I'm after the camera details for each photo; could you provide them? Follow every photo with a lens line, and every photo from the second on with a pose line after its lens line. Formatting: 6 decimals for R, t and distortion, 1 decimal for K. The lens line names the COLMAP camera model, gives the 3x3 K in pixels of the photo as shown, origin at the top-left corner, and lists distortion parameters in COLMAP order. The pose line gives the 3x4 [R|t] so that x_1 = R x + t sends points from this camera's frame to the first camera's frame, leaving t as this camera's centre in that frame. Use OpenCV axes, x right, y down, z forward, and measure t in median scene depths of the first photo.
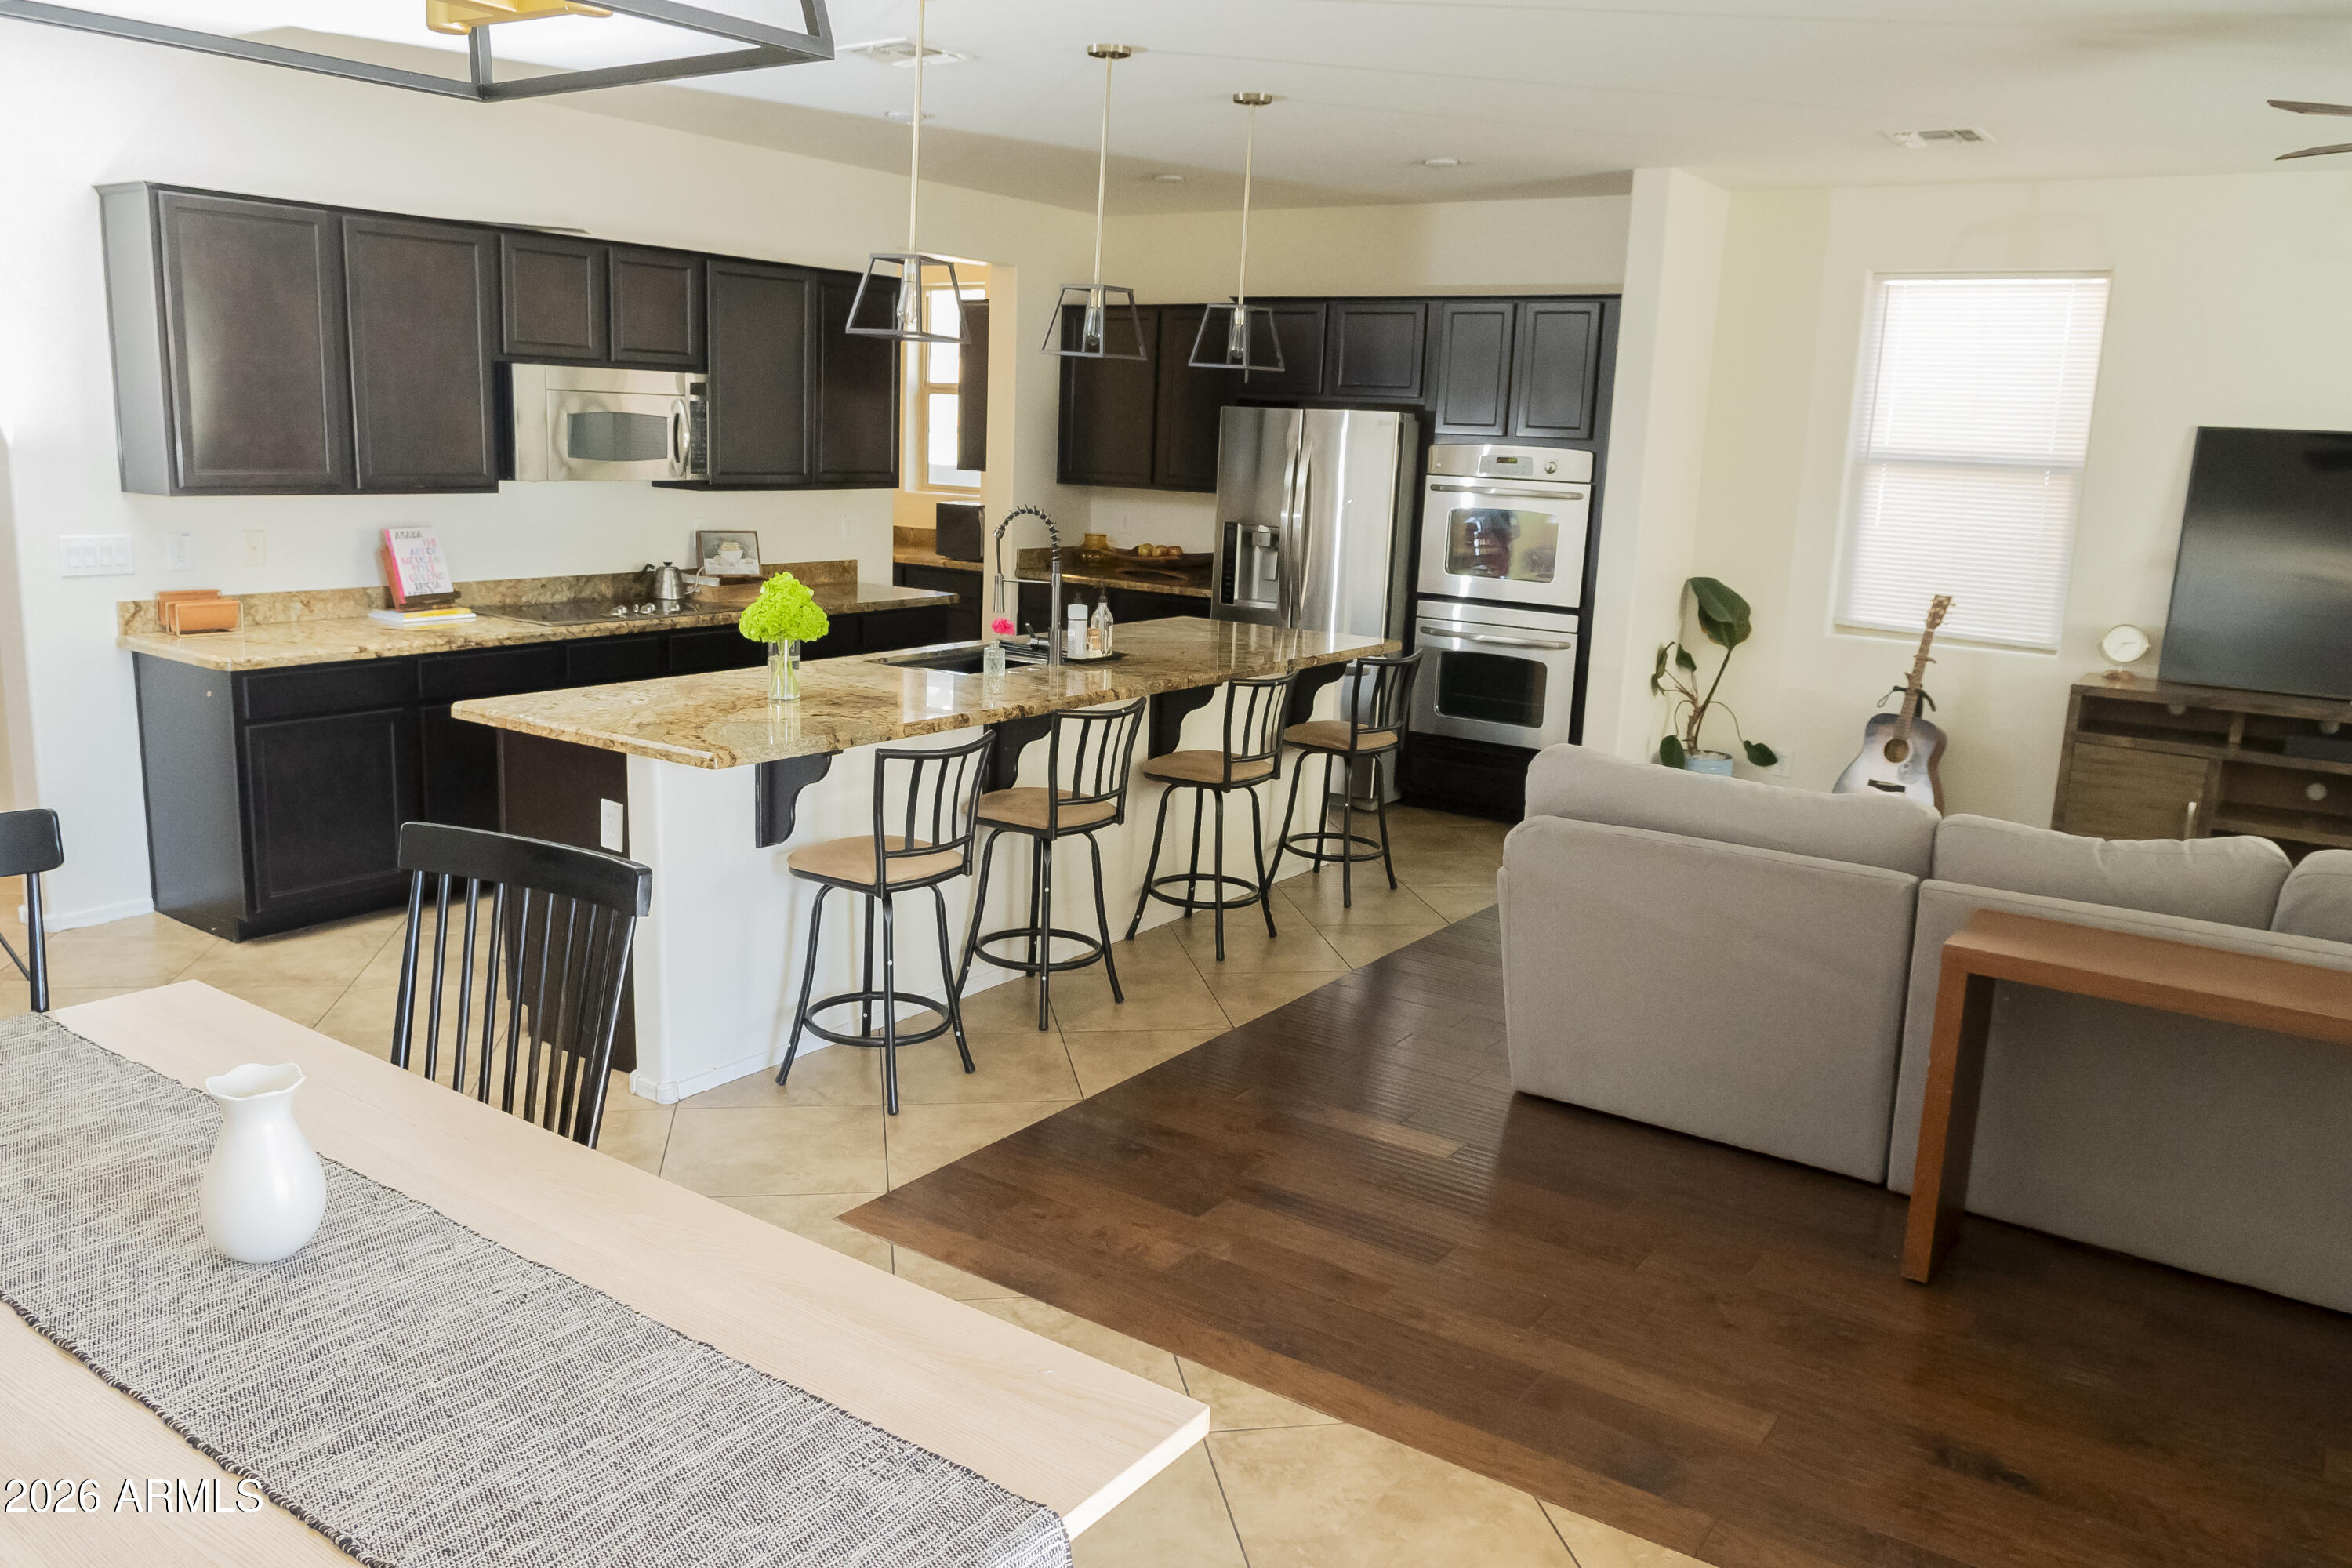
lens RADIAL K [[1742.1, 0, 1176.0], [0, 1742.1, 784.0], [0, 0, 1]] dist [-0.012335, -0.006403]
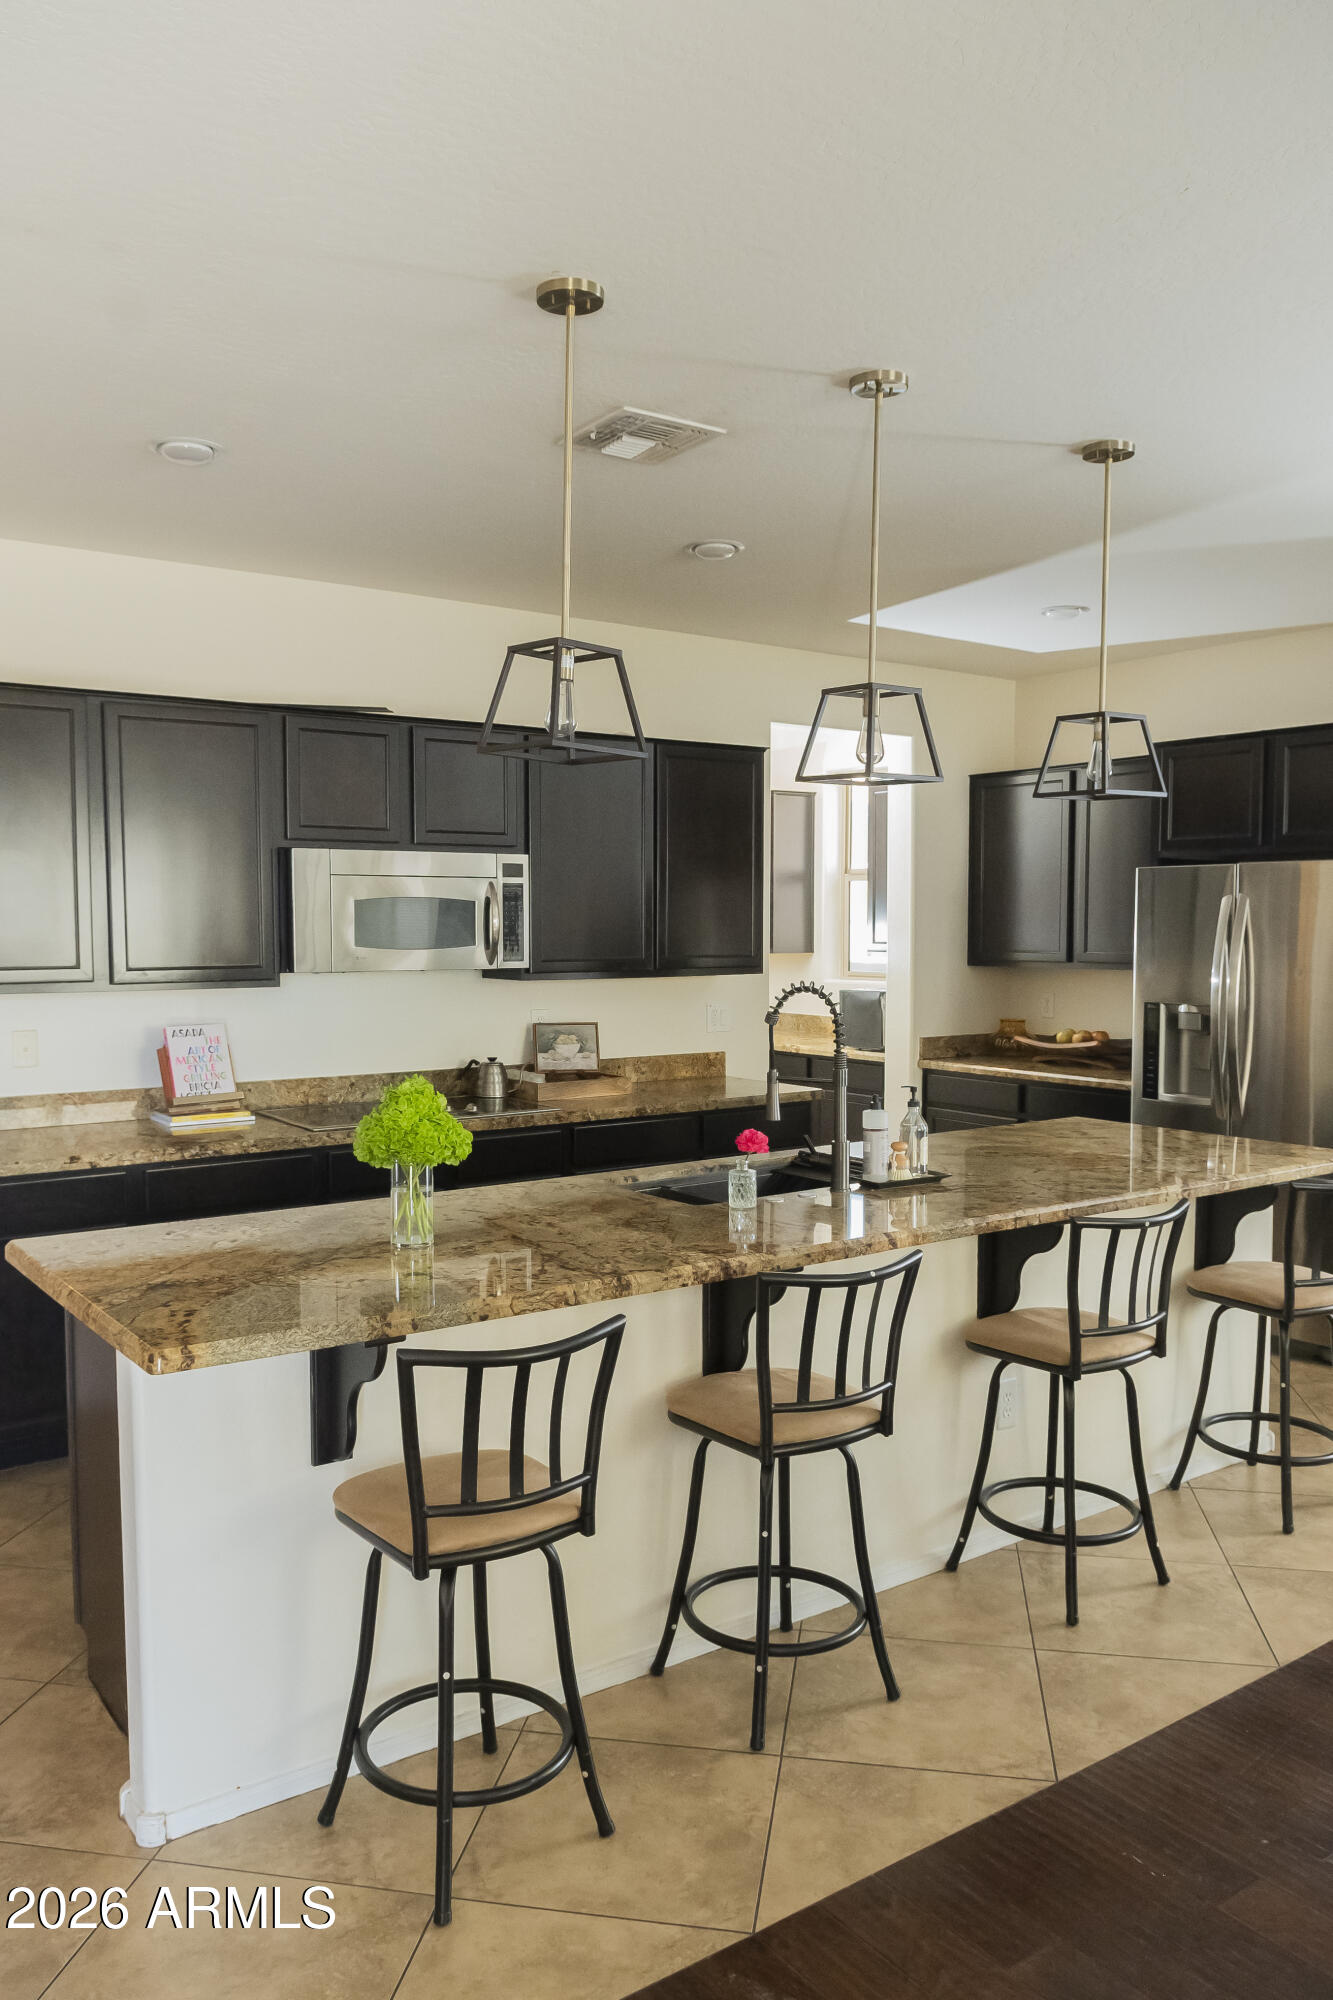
lens RADIAL K [[1481.4, 0, 672.2], [0, 1481.4, 1024.6], [0, 0, 1]] dist [-0.012335, -0.006403]
pose [[0.939722, -0.018471, -0.341440, 0.078453], [-0.030679, 0.989958, -0.137990, -0.047162], [0.340561, 0.140147, 0.929719, 0.358138]]
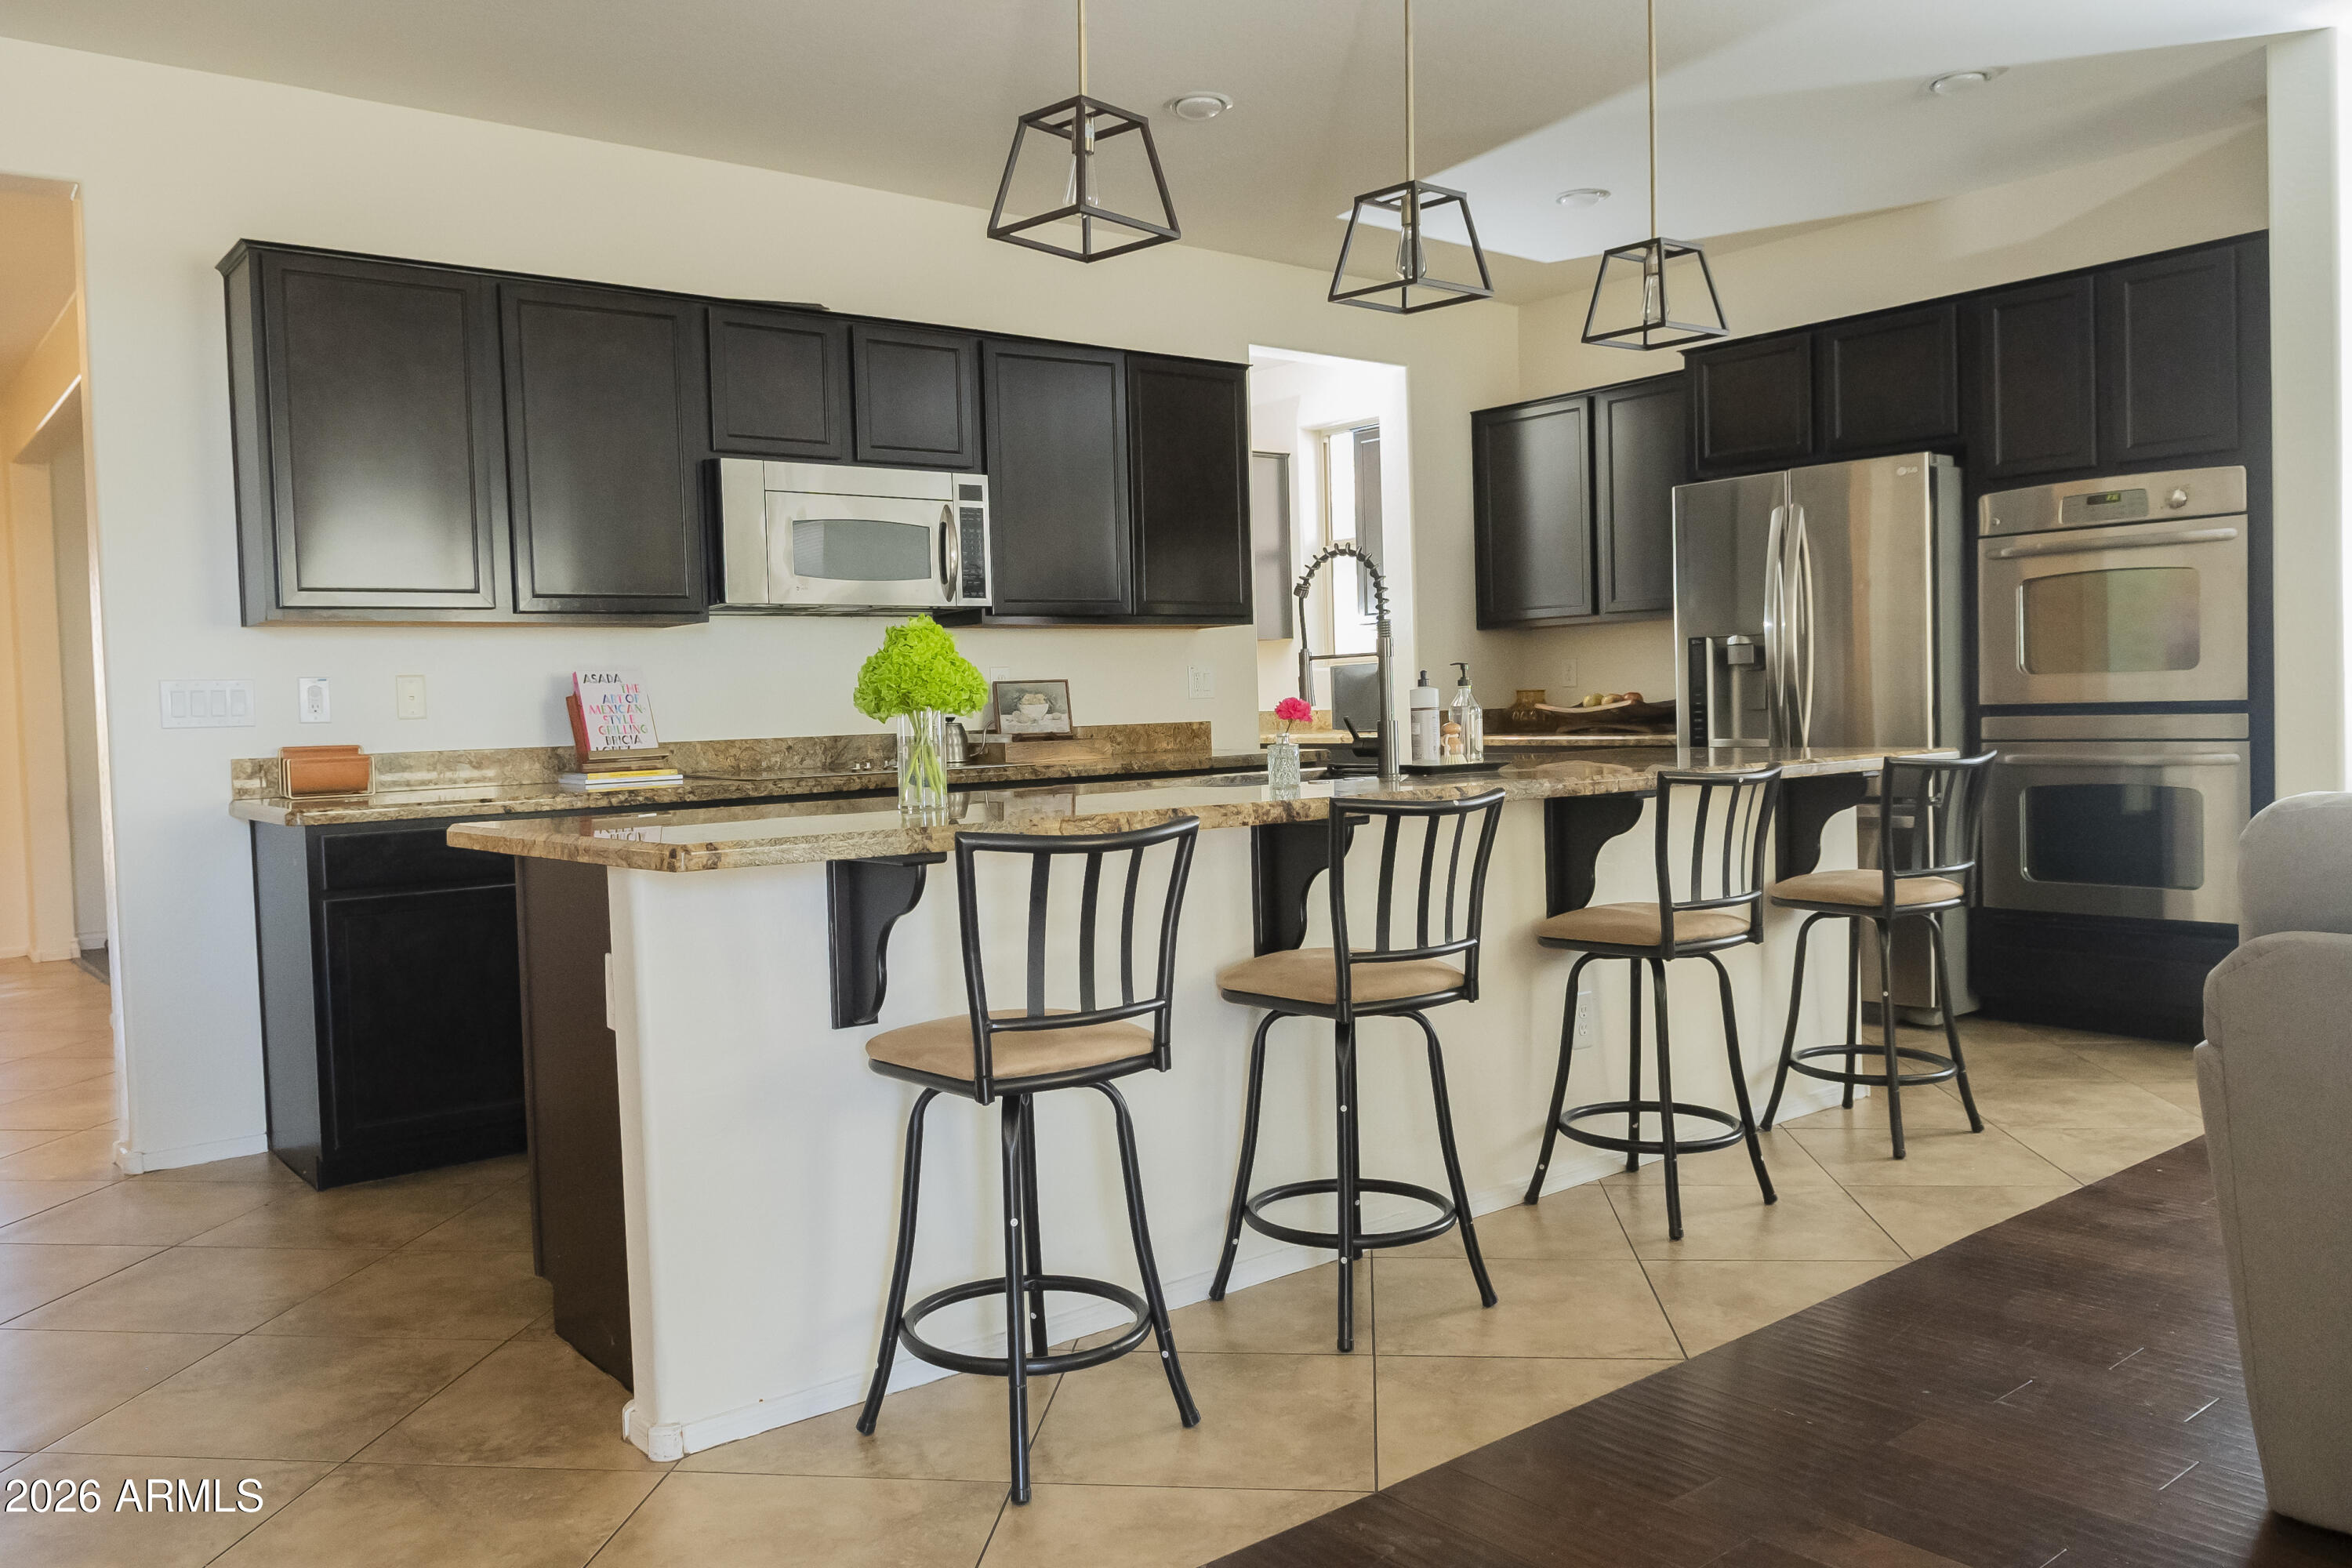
lens RADIAL K [[1745.6, 0, 1176.0], [0, 1745.6, 784.0], [0, 0, 1]] dist [-0.011299, -0.001670]
pose [[0.954866, -0.059259, -0.291067, 0.044061], [0.010977, 0.986268, -0.164788, 0.041486], [0.296835, 0.154156, 0.942404, 0.338638]]
